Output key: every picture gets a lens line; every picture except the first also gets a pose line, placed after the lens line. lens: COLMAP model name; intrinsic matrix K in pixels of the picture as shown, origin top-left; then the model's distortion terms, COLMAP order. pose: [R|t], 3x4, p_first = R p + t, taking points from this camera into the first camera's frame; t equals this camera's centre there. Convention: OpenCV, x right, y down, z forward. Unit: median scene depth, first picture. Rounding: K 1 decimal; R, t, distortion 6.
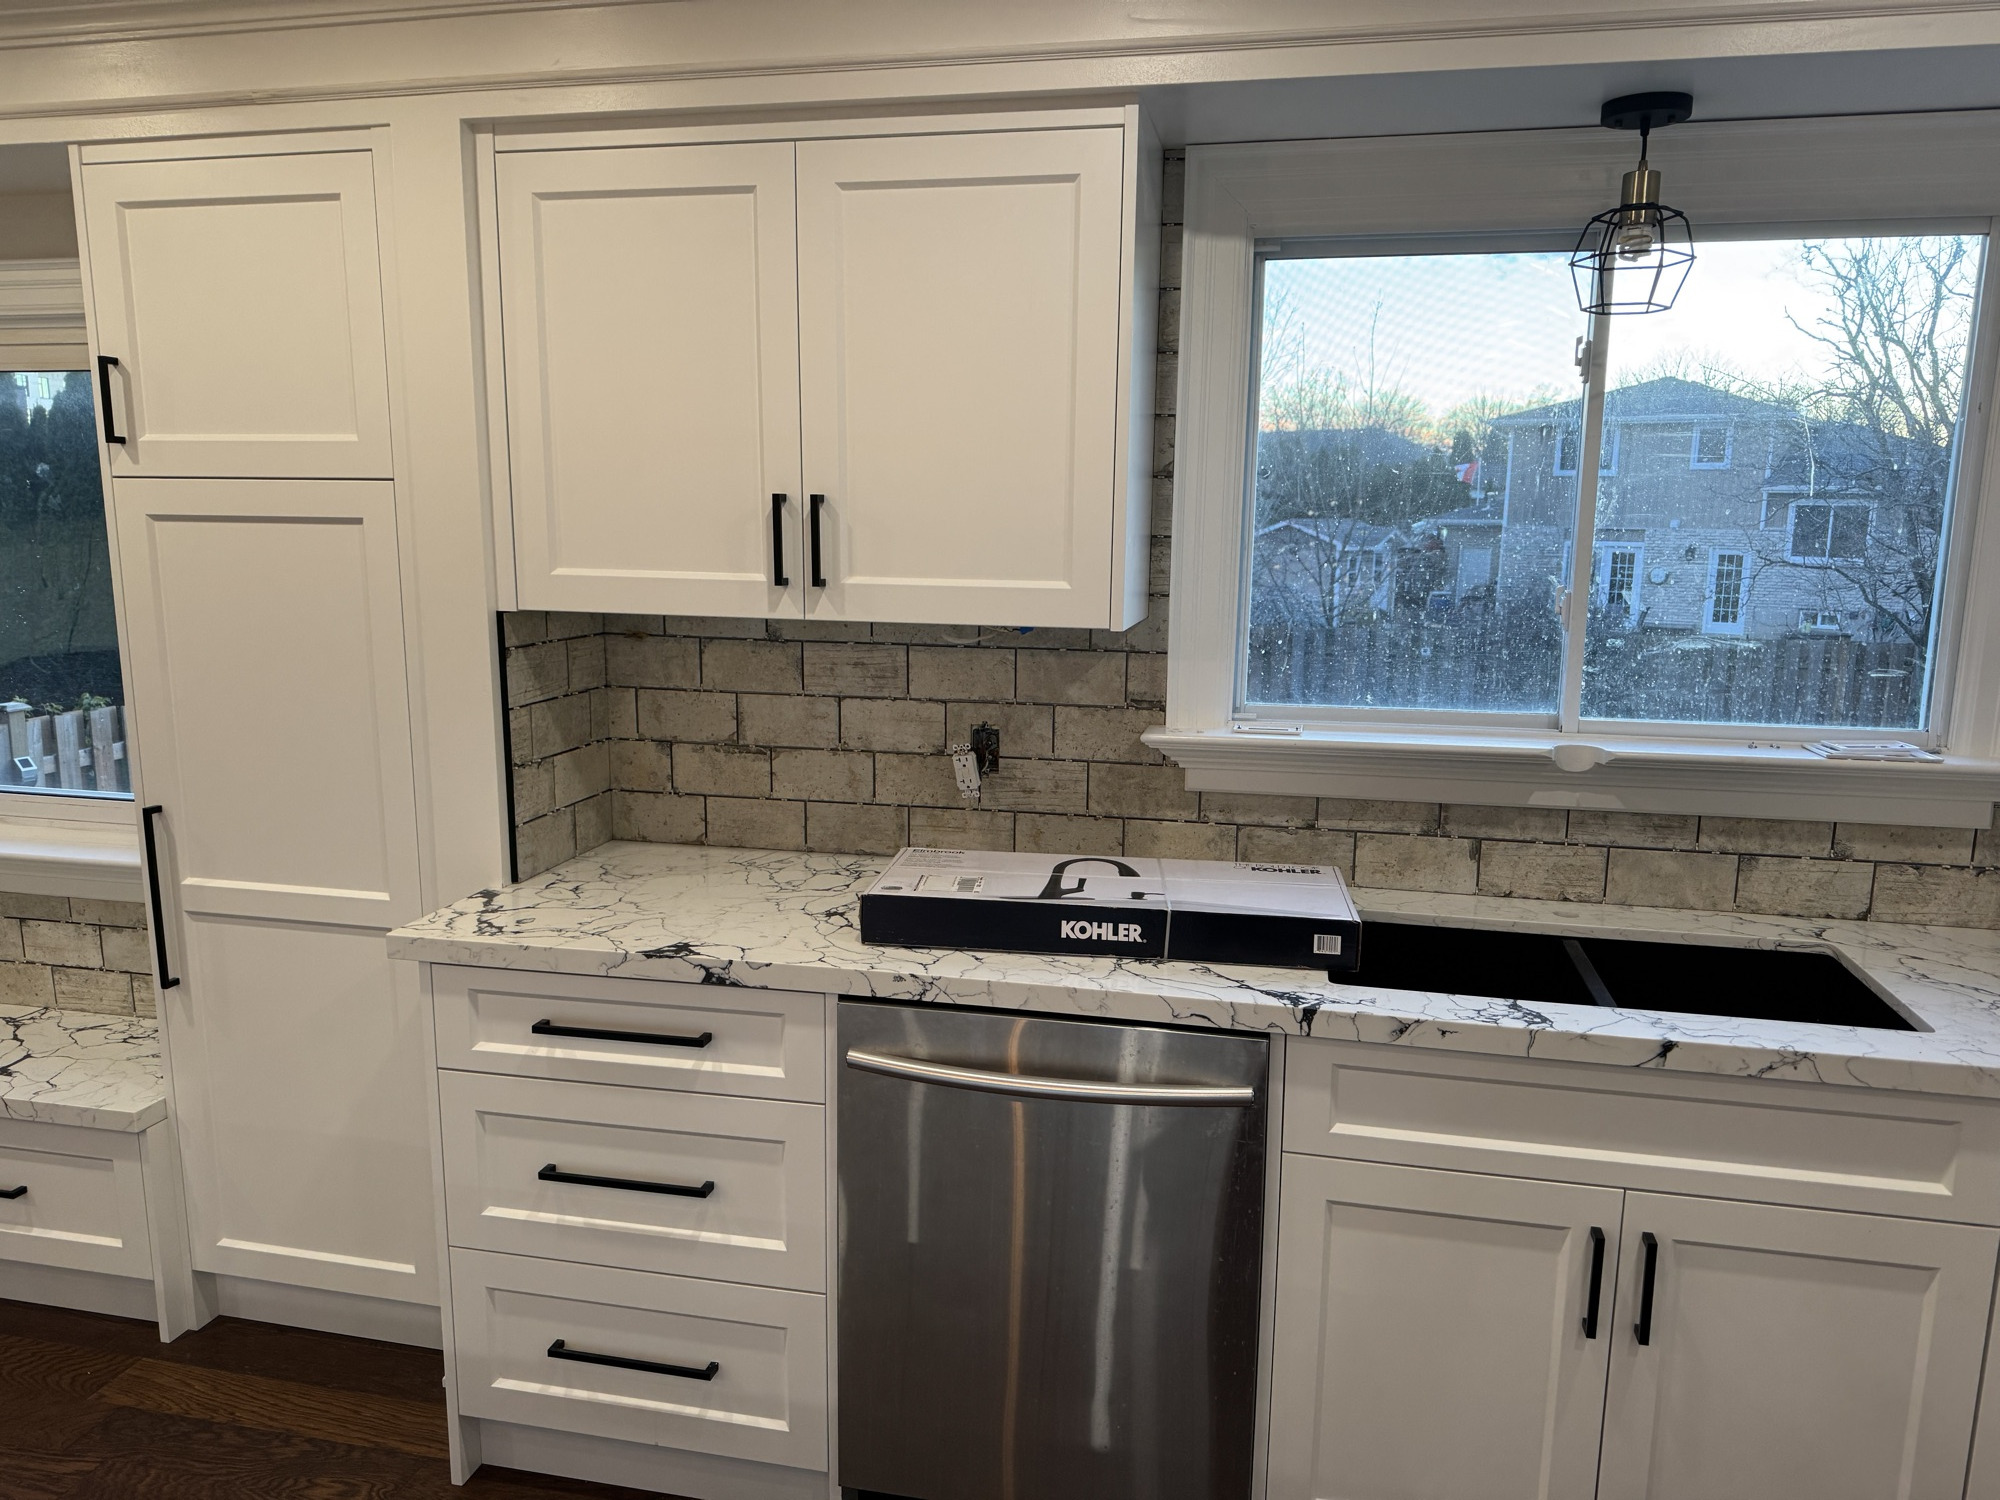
lens RADIAL K [[1404.1, 0, 1001.3], [0, 1404.1, 753.2], [0, 0, 1]] dist [0.156036, -0.288505]
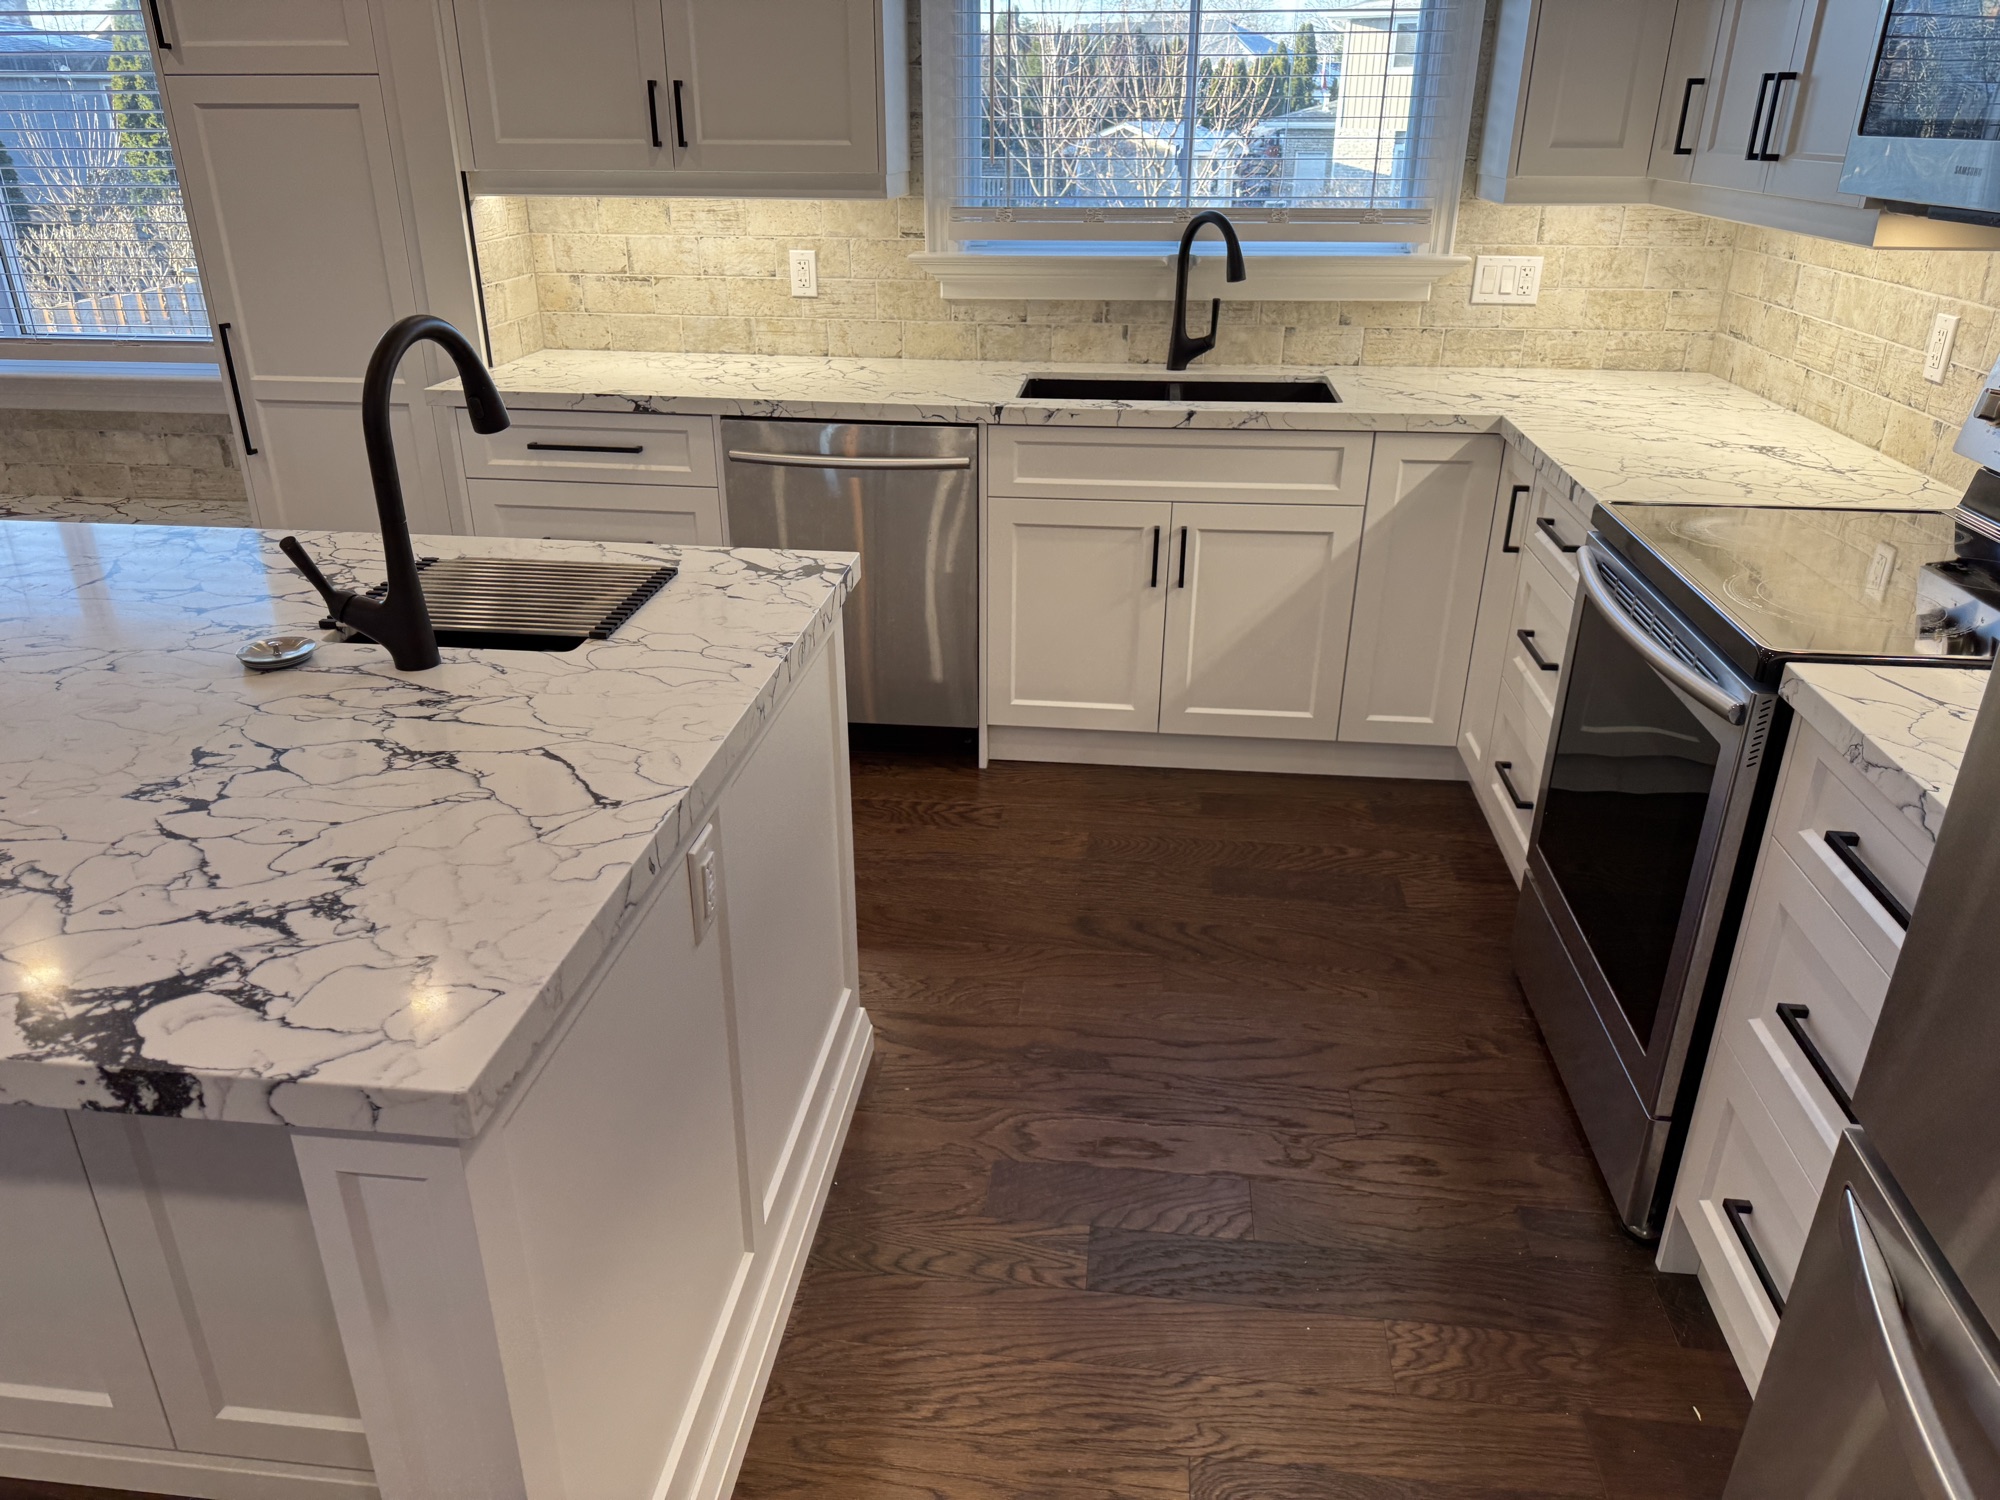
lens RADIAL K [[1409.4, 0, 986.4], [0, 1409.4, 761.8], [0, 0, 1]] dist [0.111043, -0.186263]
pose [[0.995106, -0.049992, 0.085232, 0.027183], [0.026934, 0.967143, 0.252802, 0.130643], [-0.095070, -0.249270, 0.963756, -0.620662]]
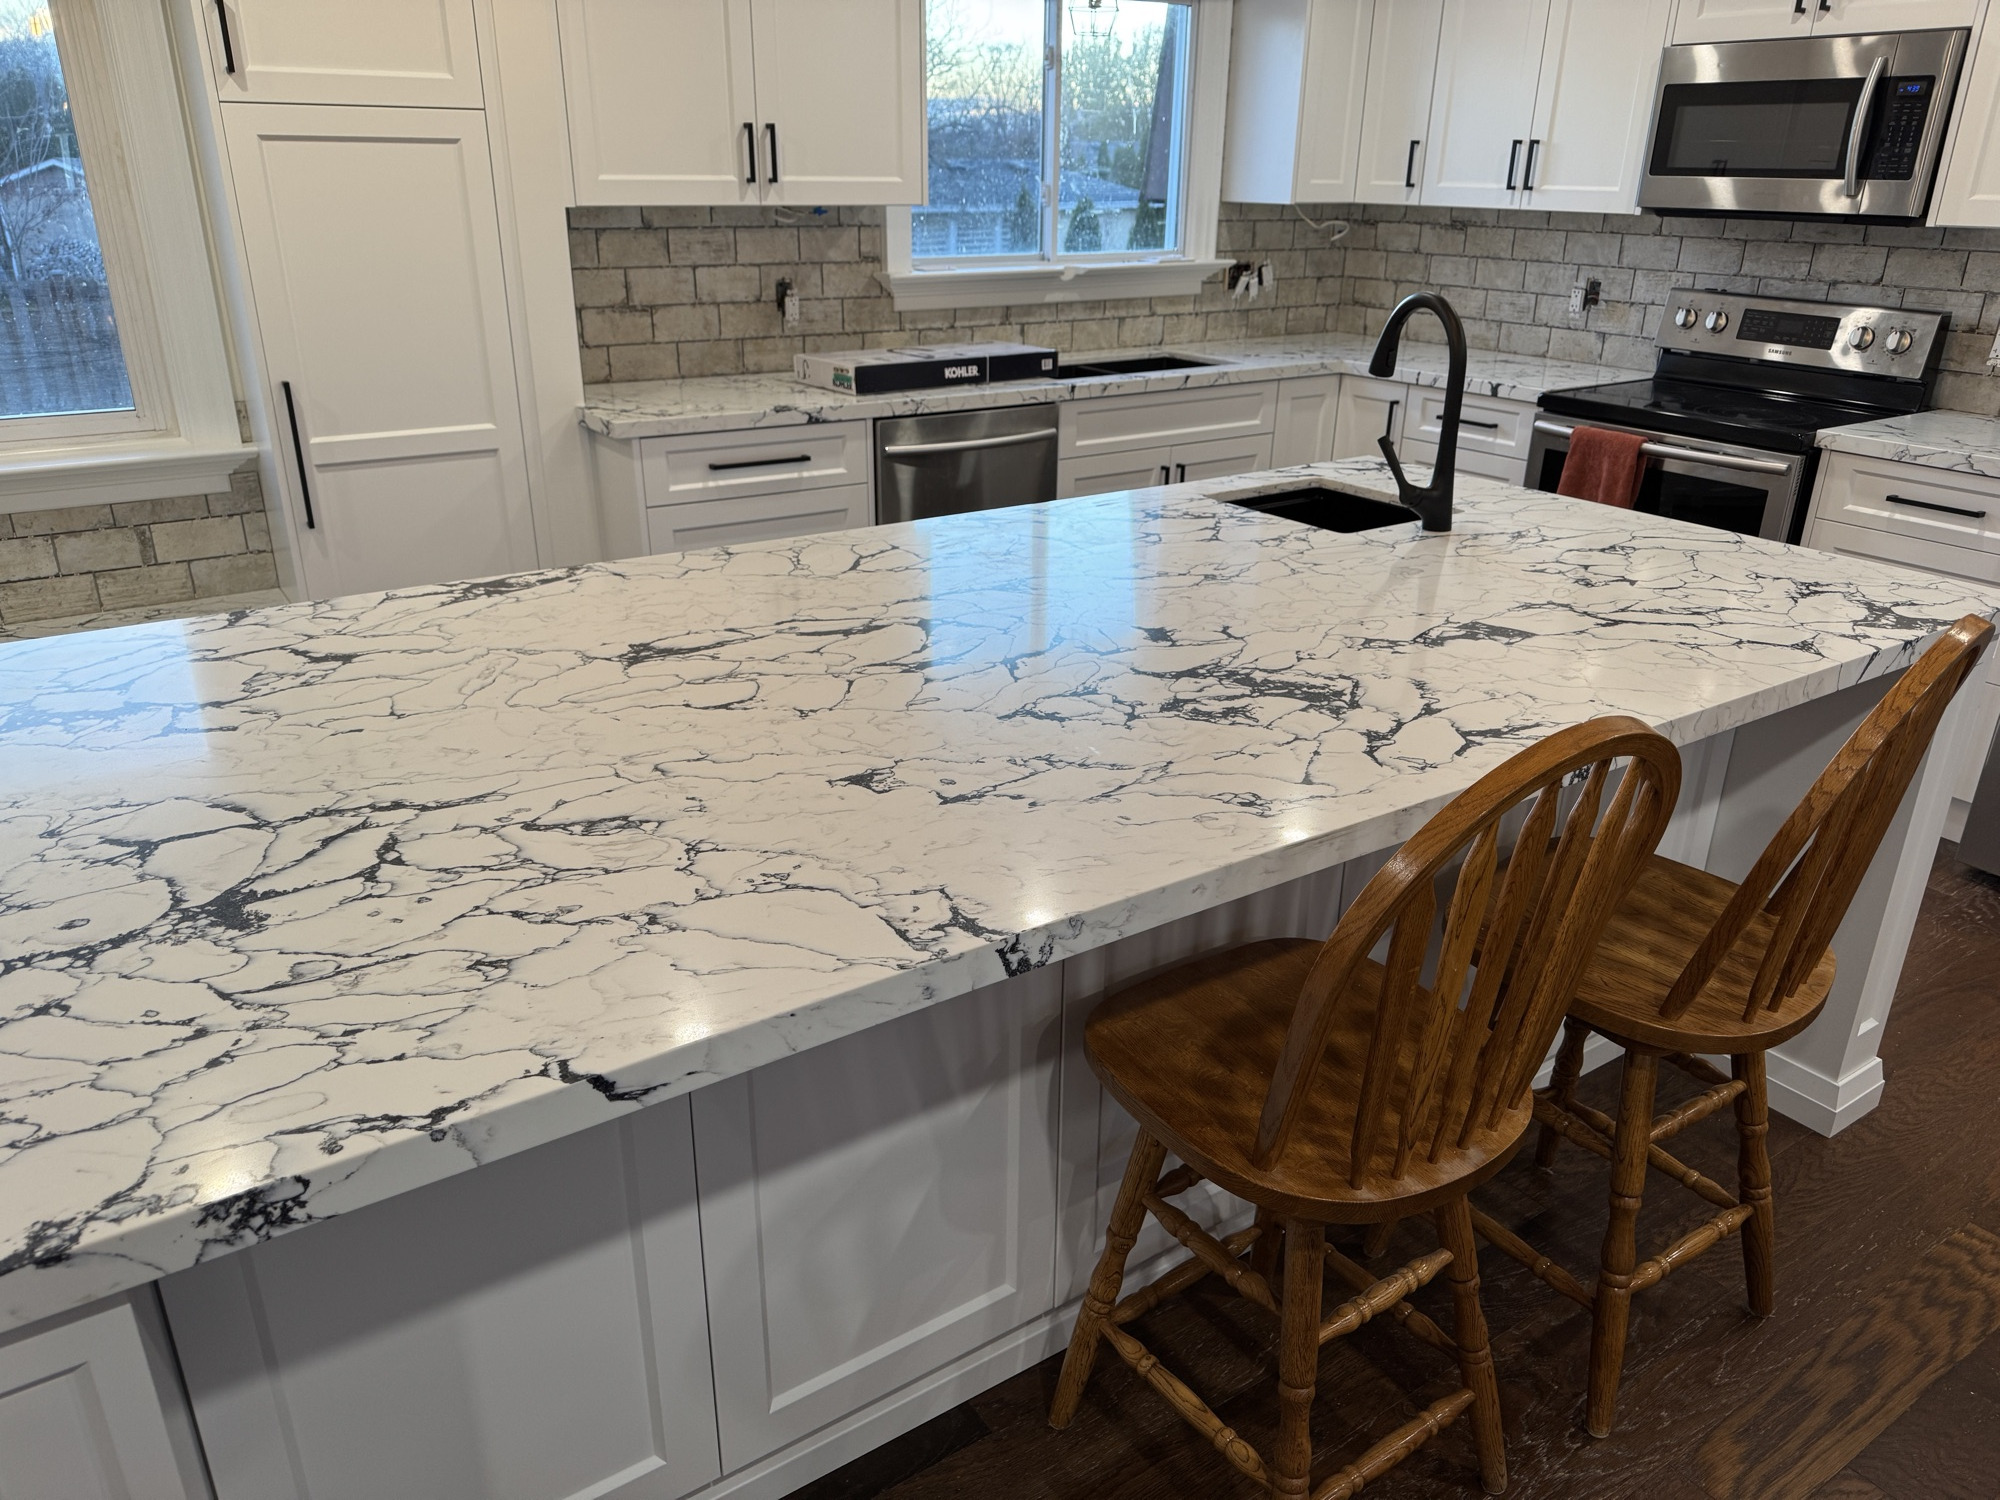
lens RADIAL K [[1412.6, 0, 1002.0], [0, 1412.6, 757.7], [0, 0, 1]] dist [0.164379, -0.340738]
pose [[0.687923, -0.280265, 0.669488, -1.201561], [0.119933, 0.953650, 0.275986, 0.086274], [-0.715806, -0.109563, 0.689650, -0.403860]]
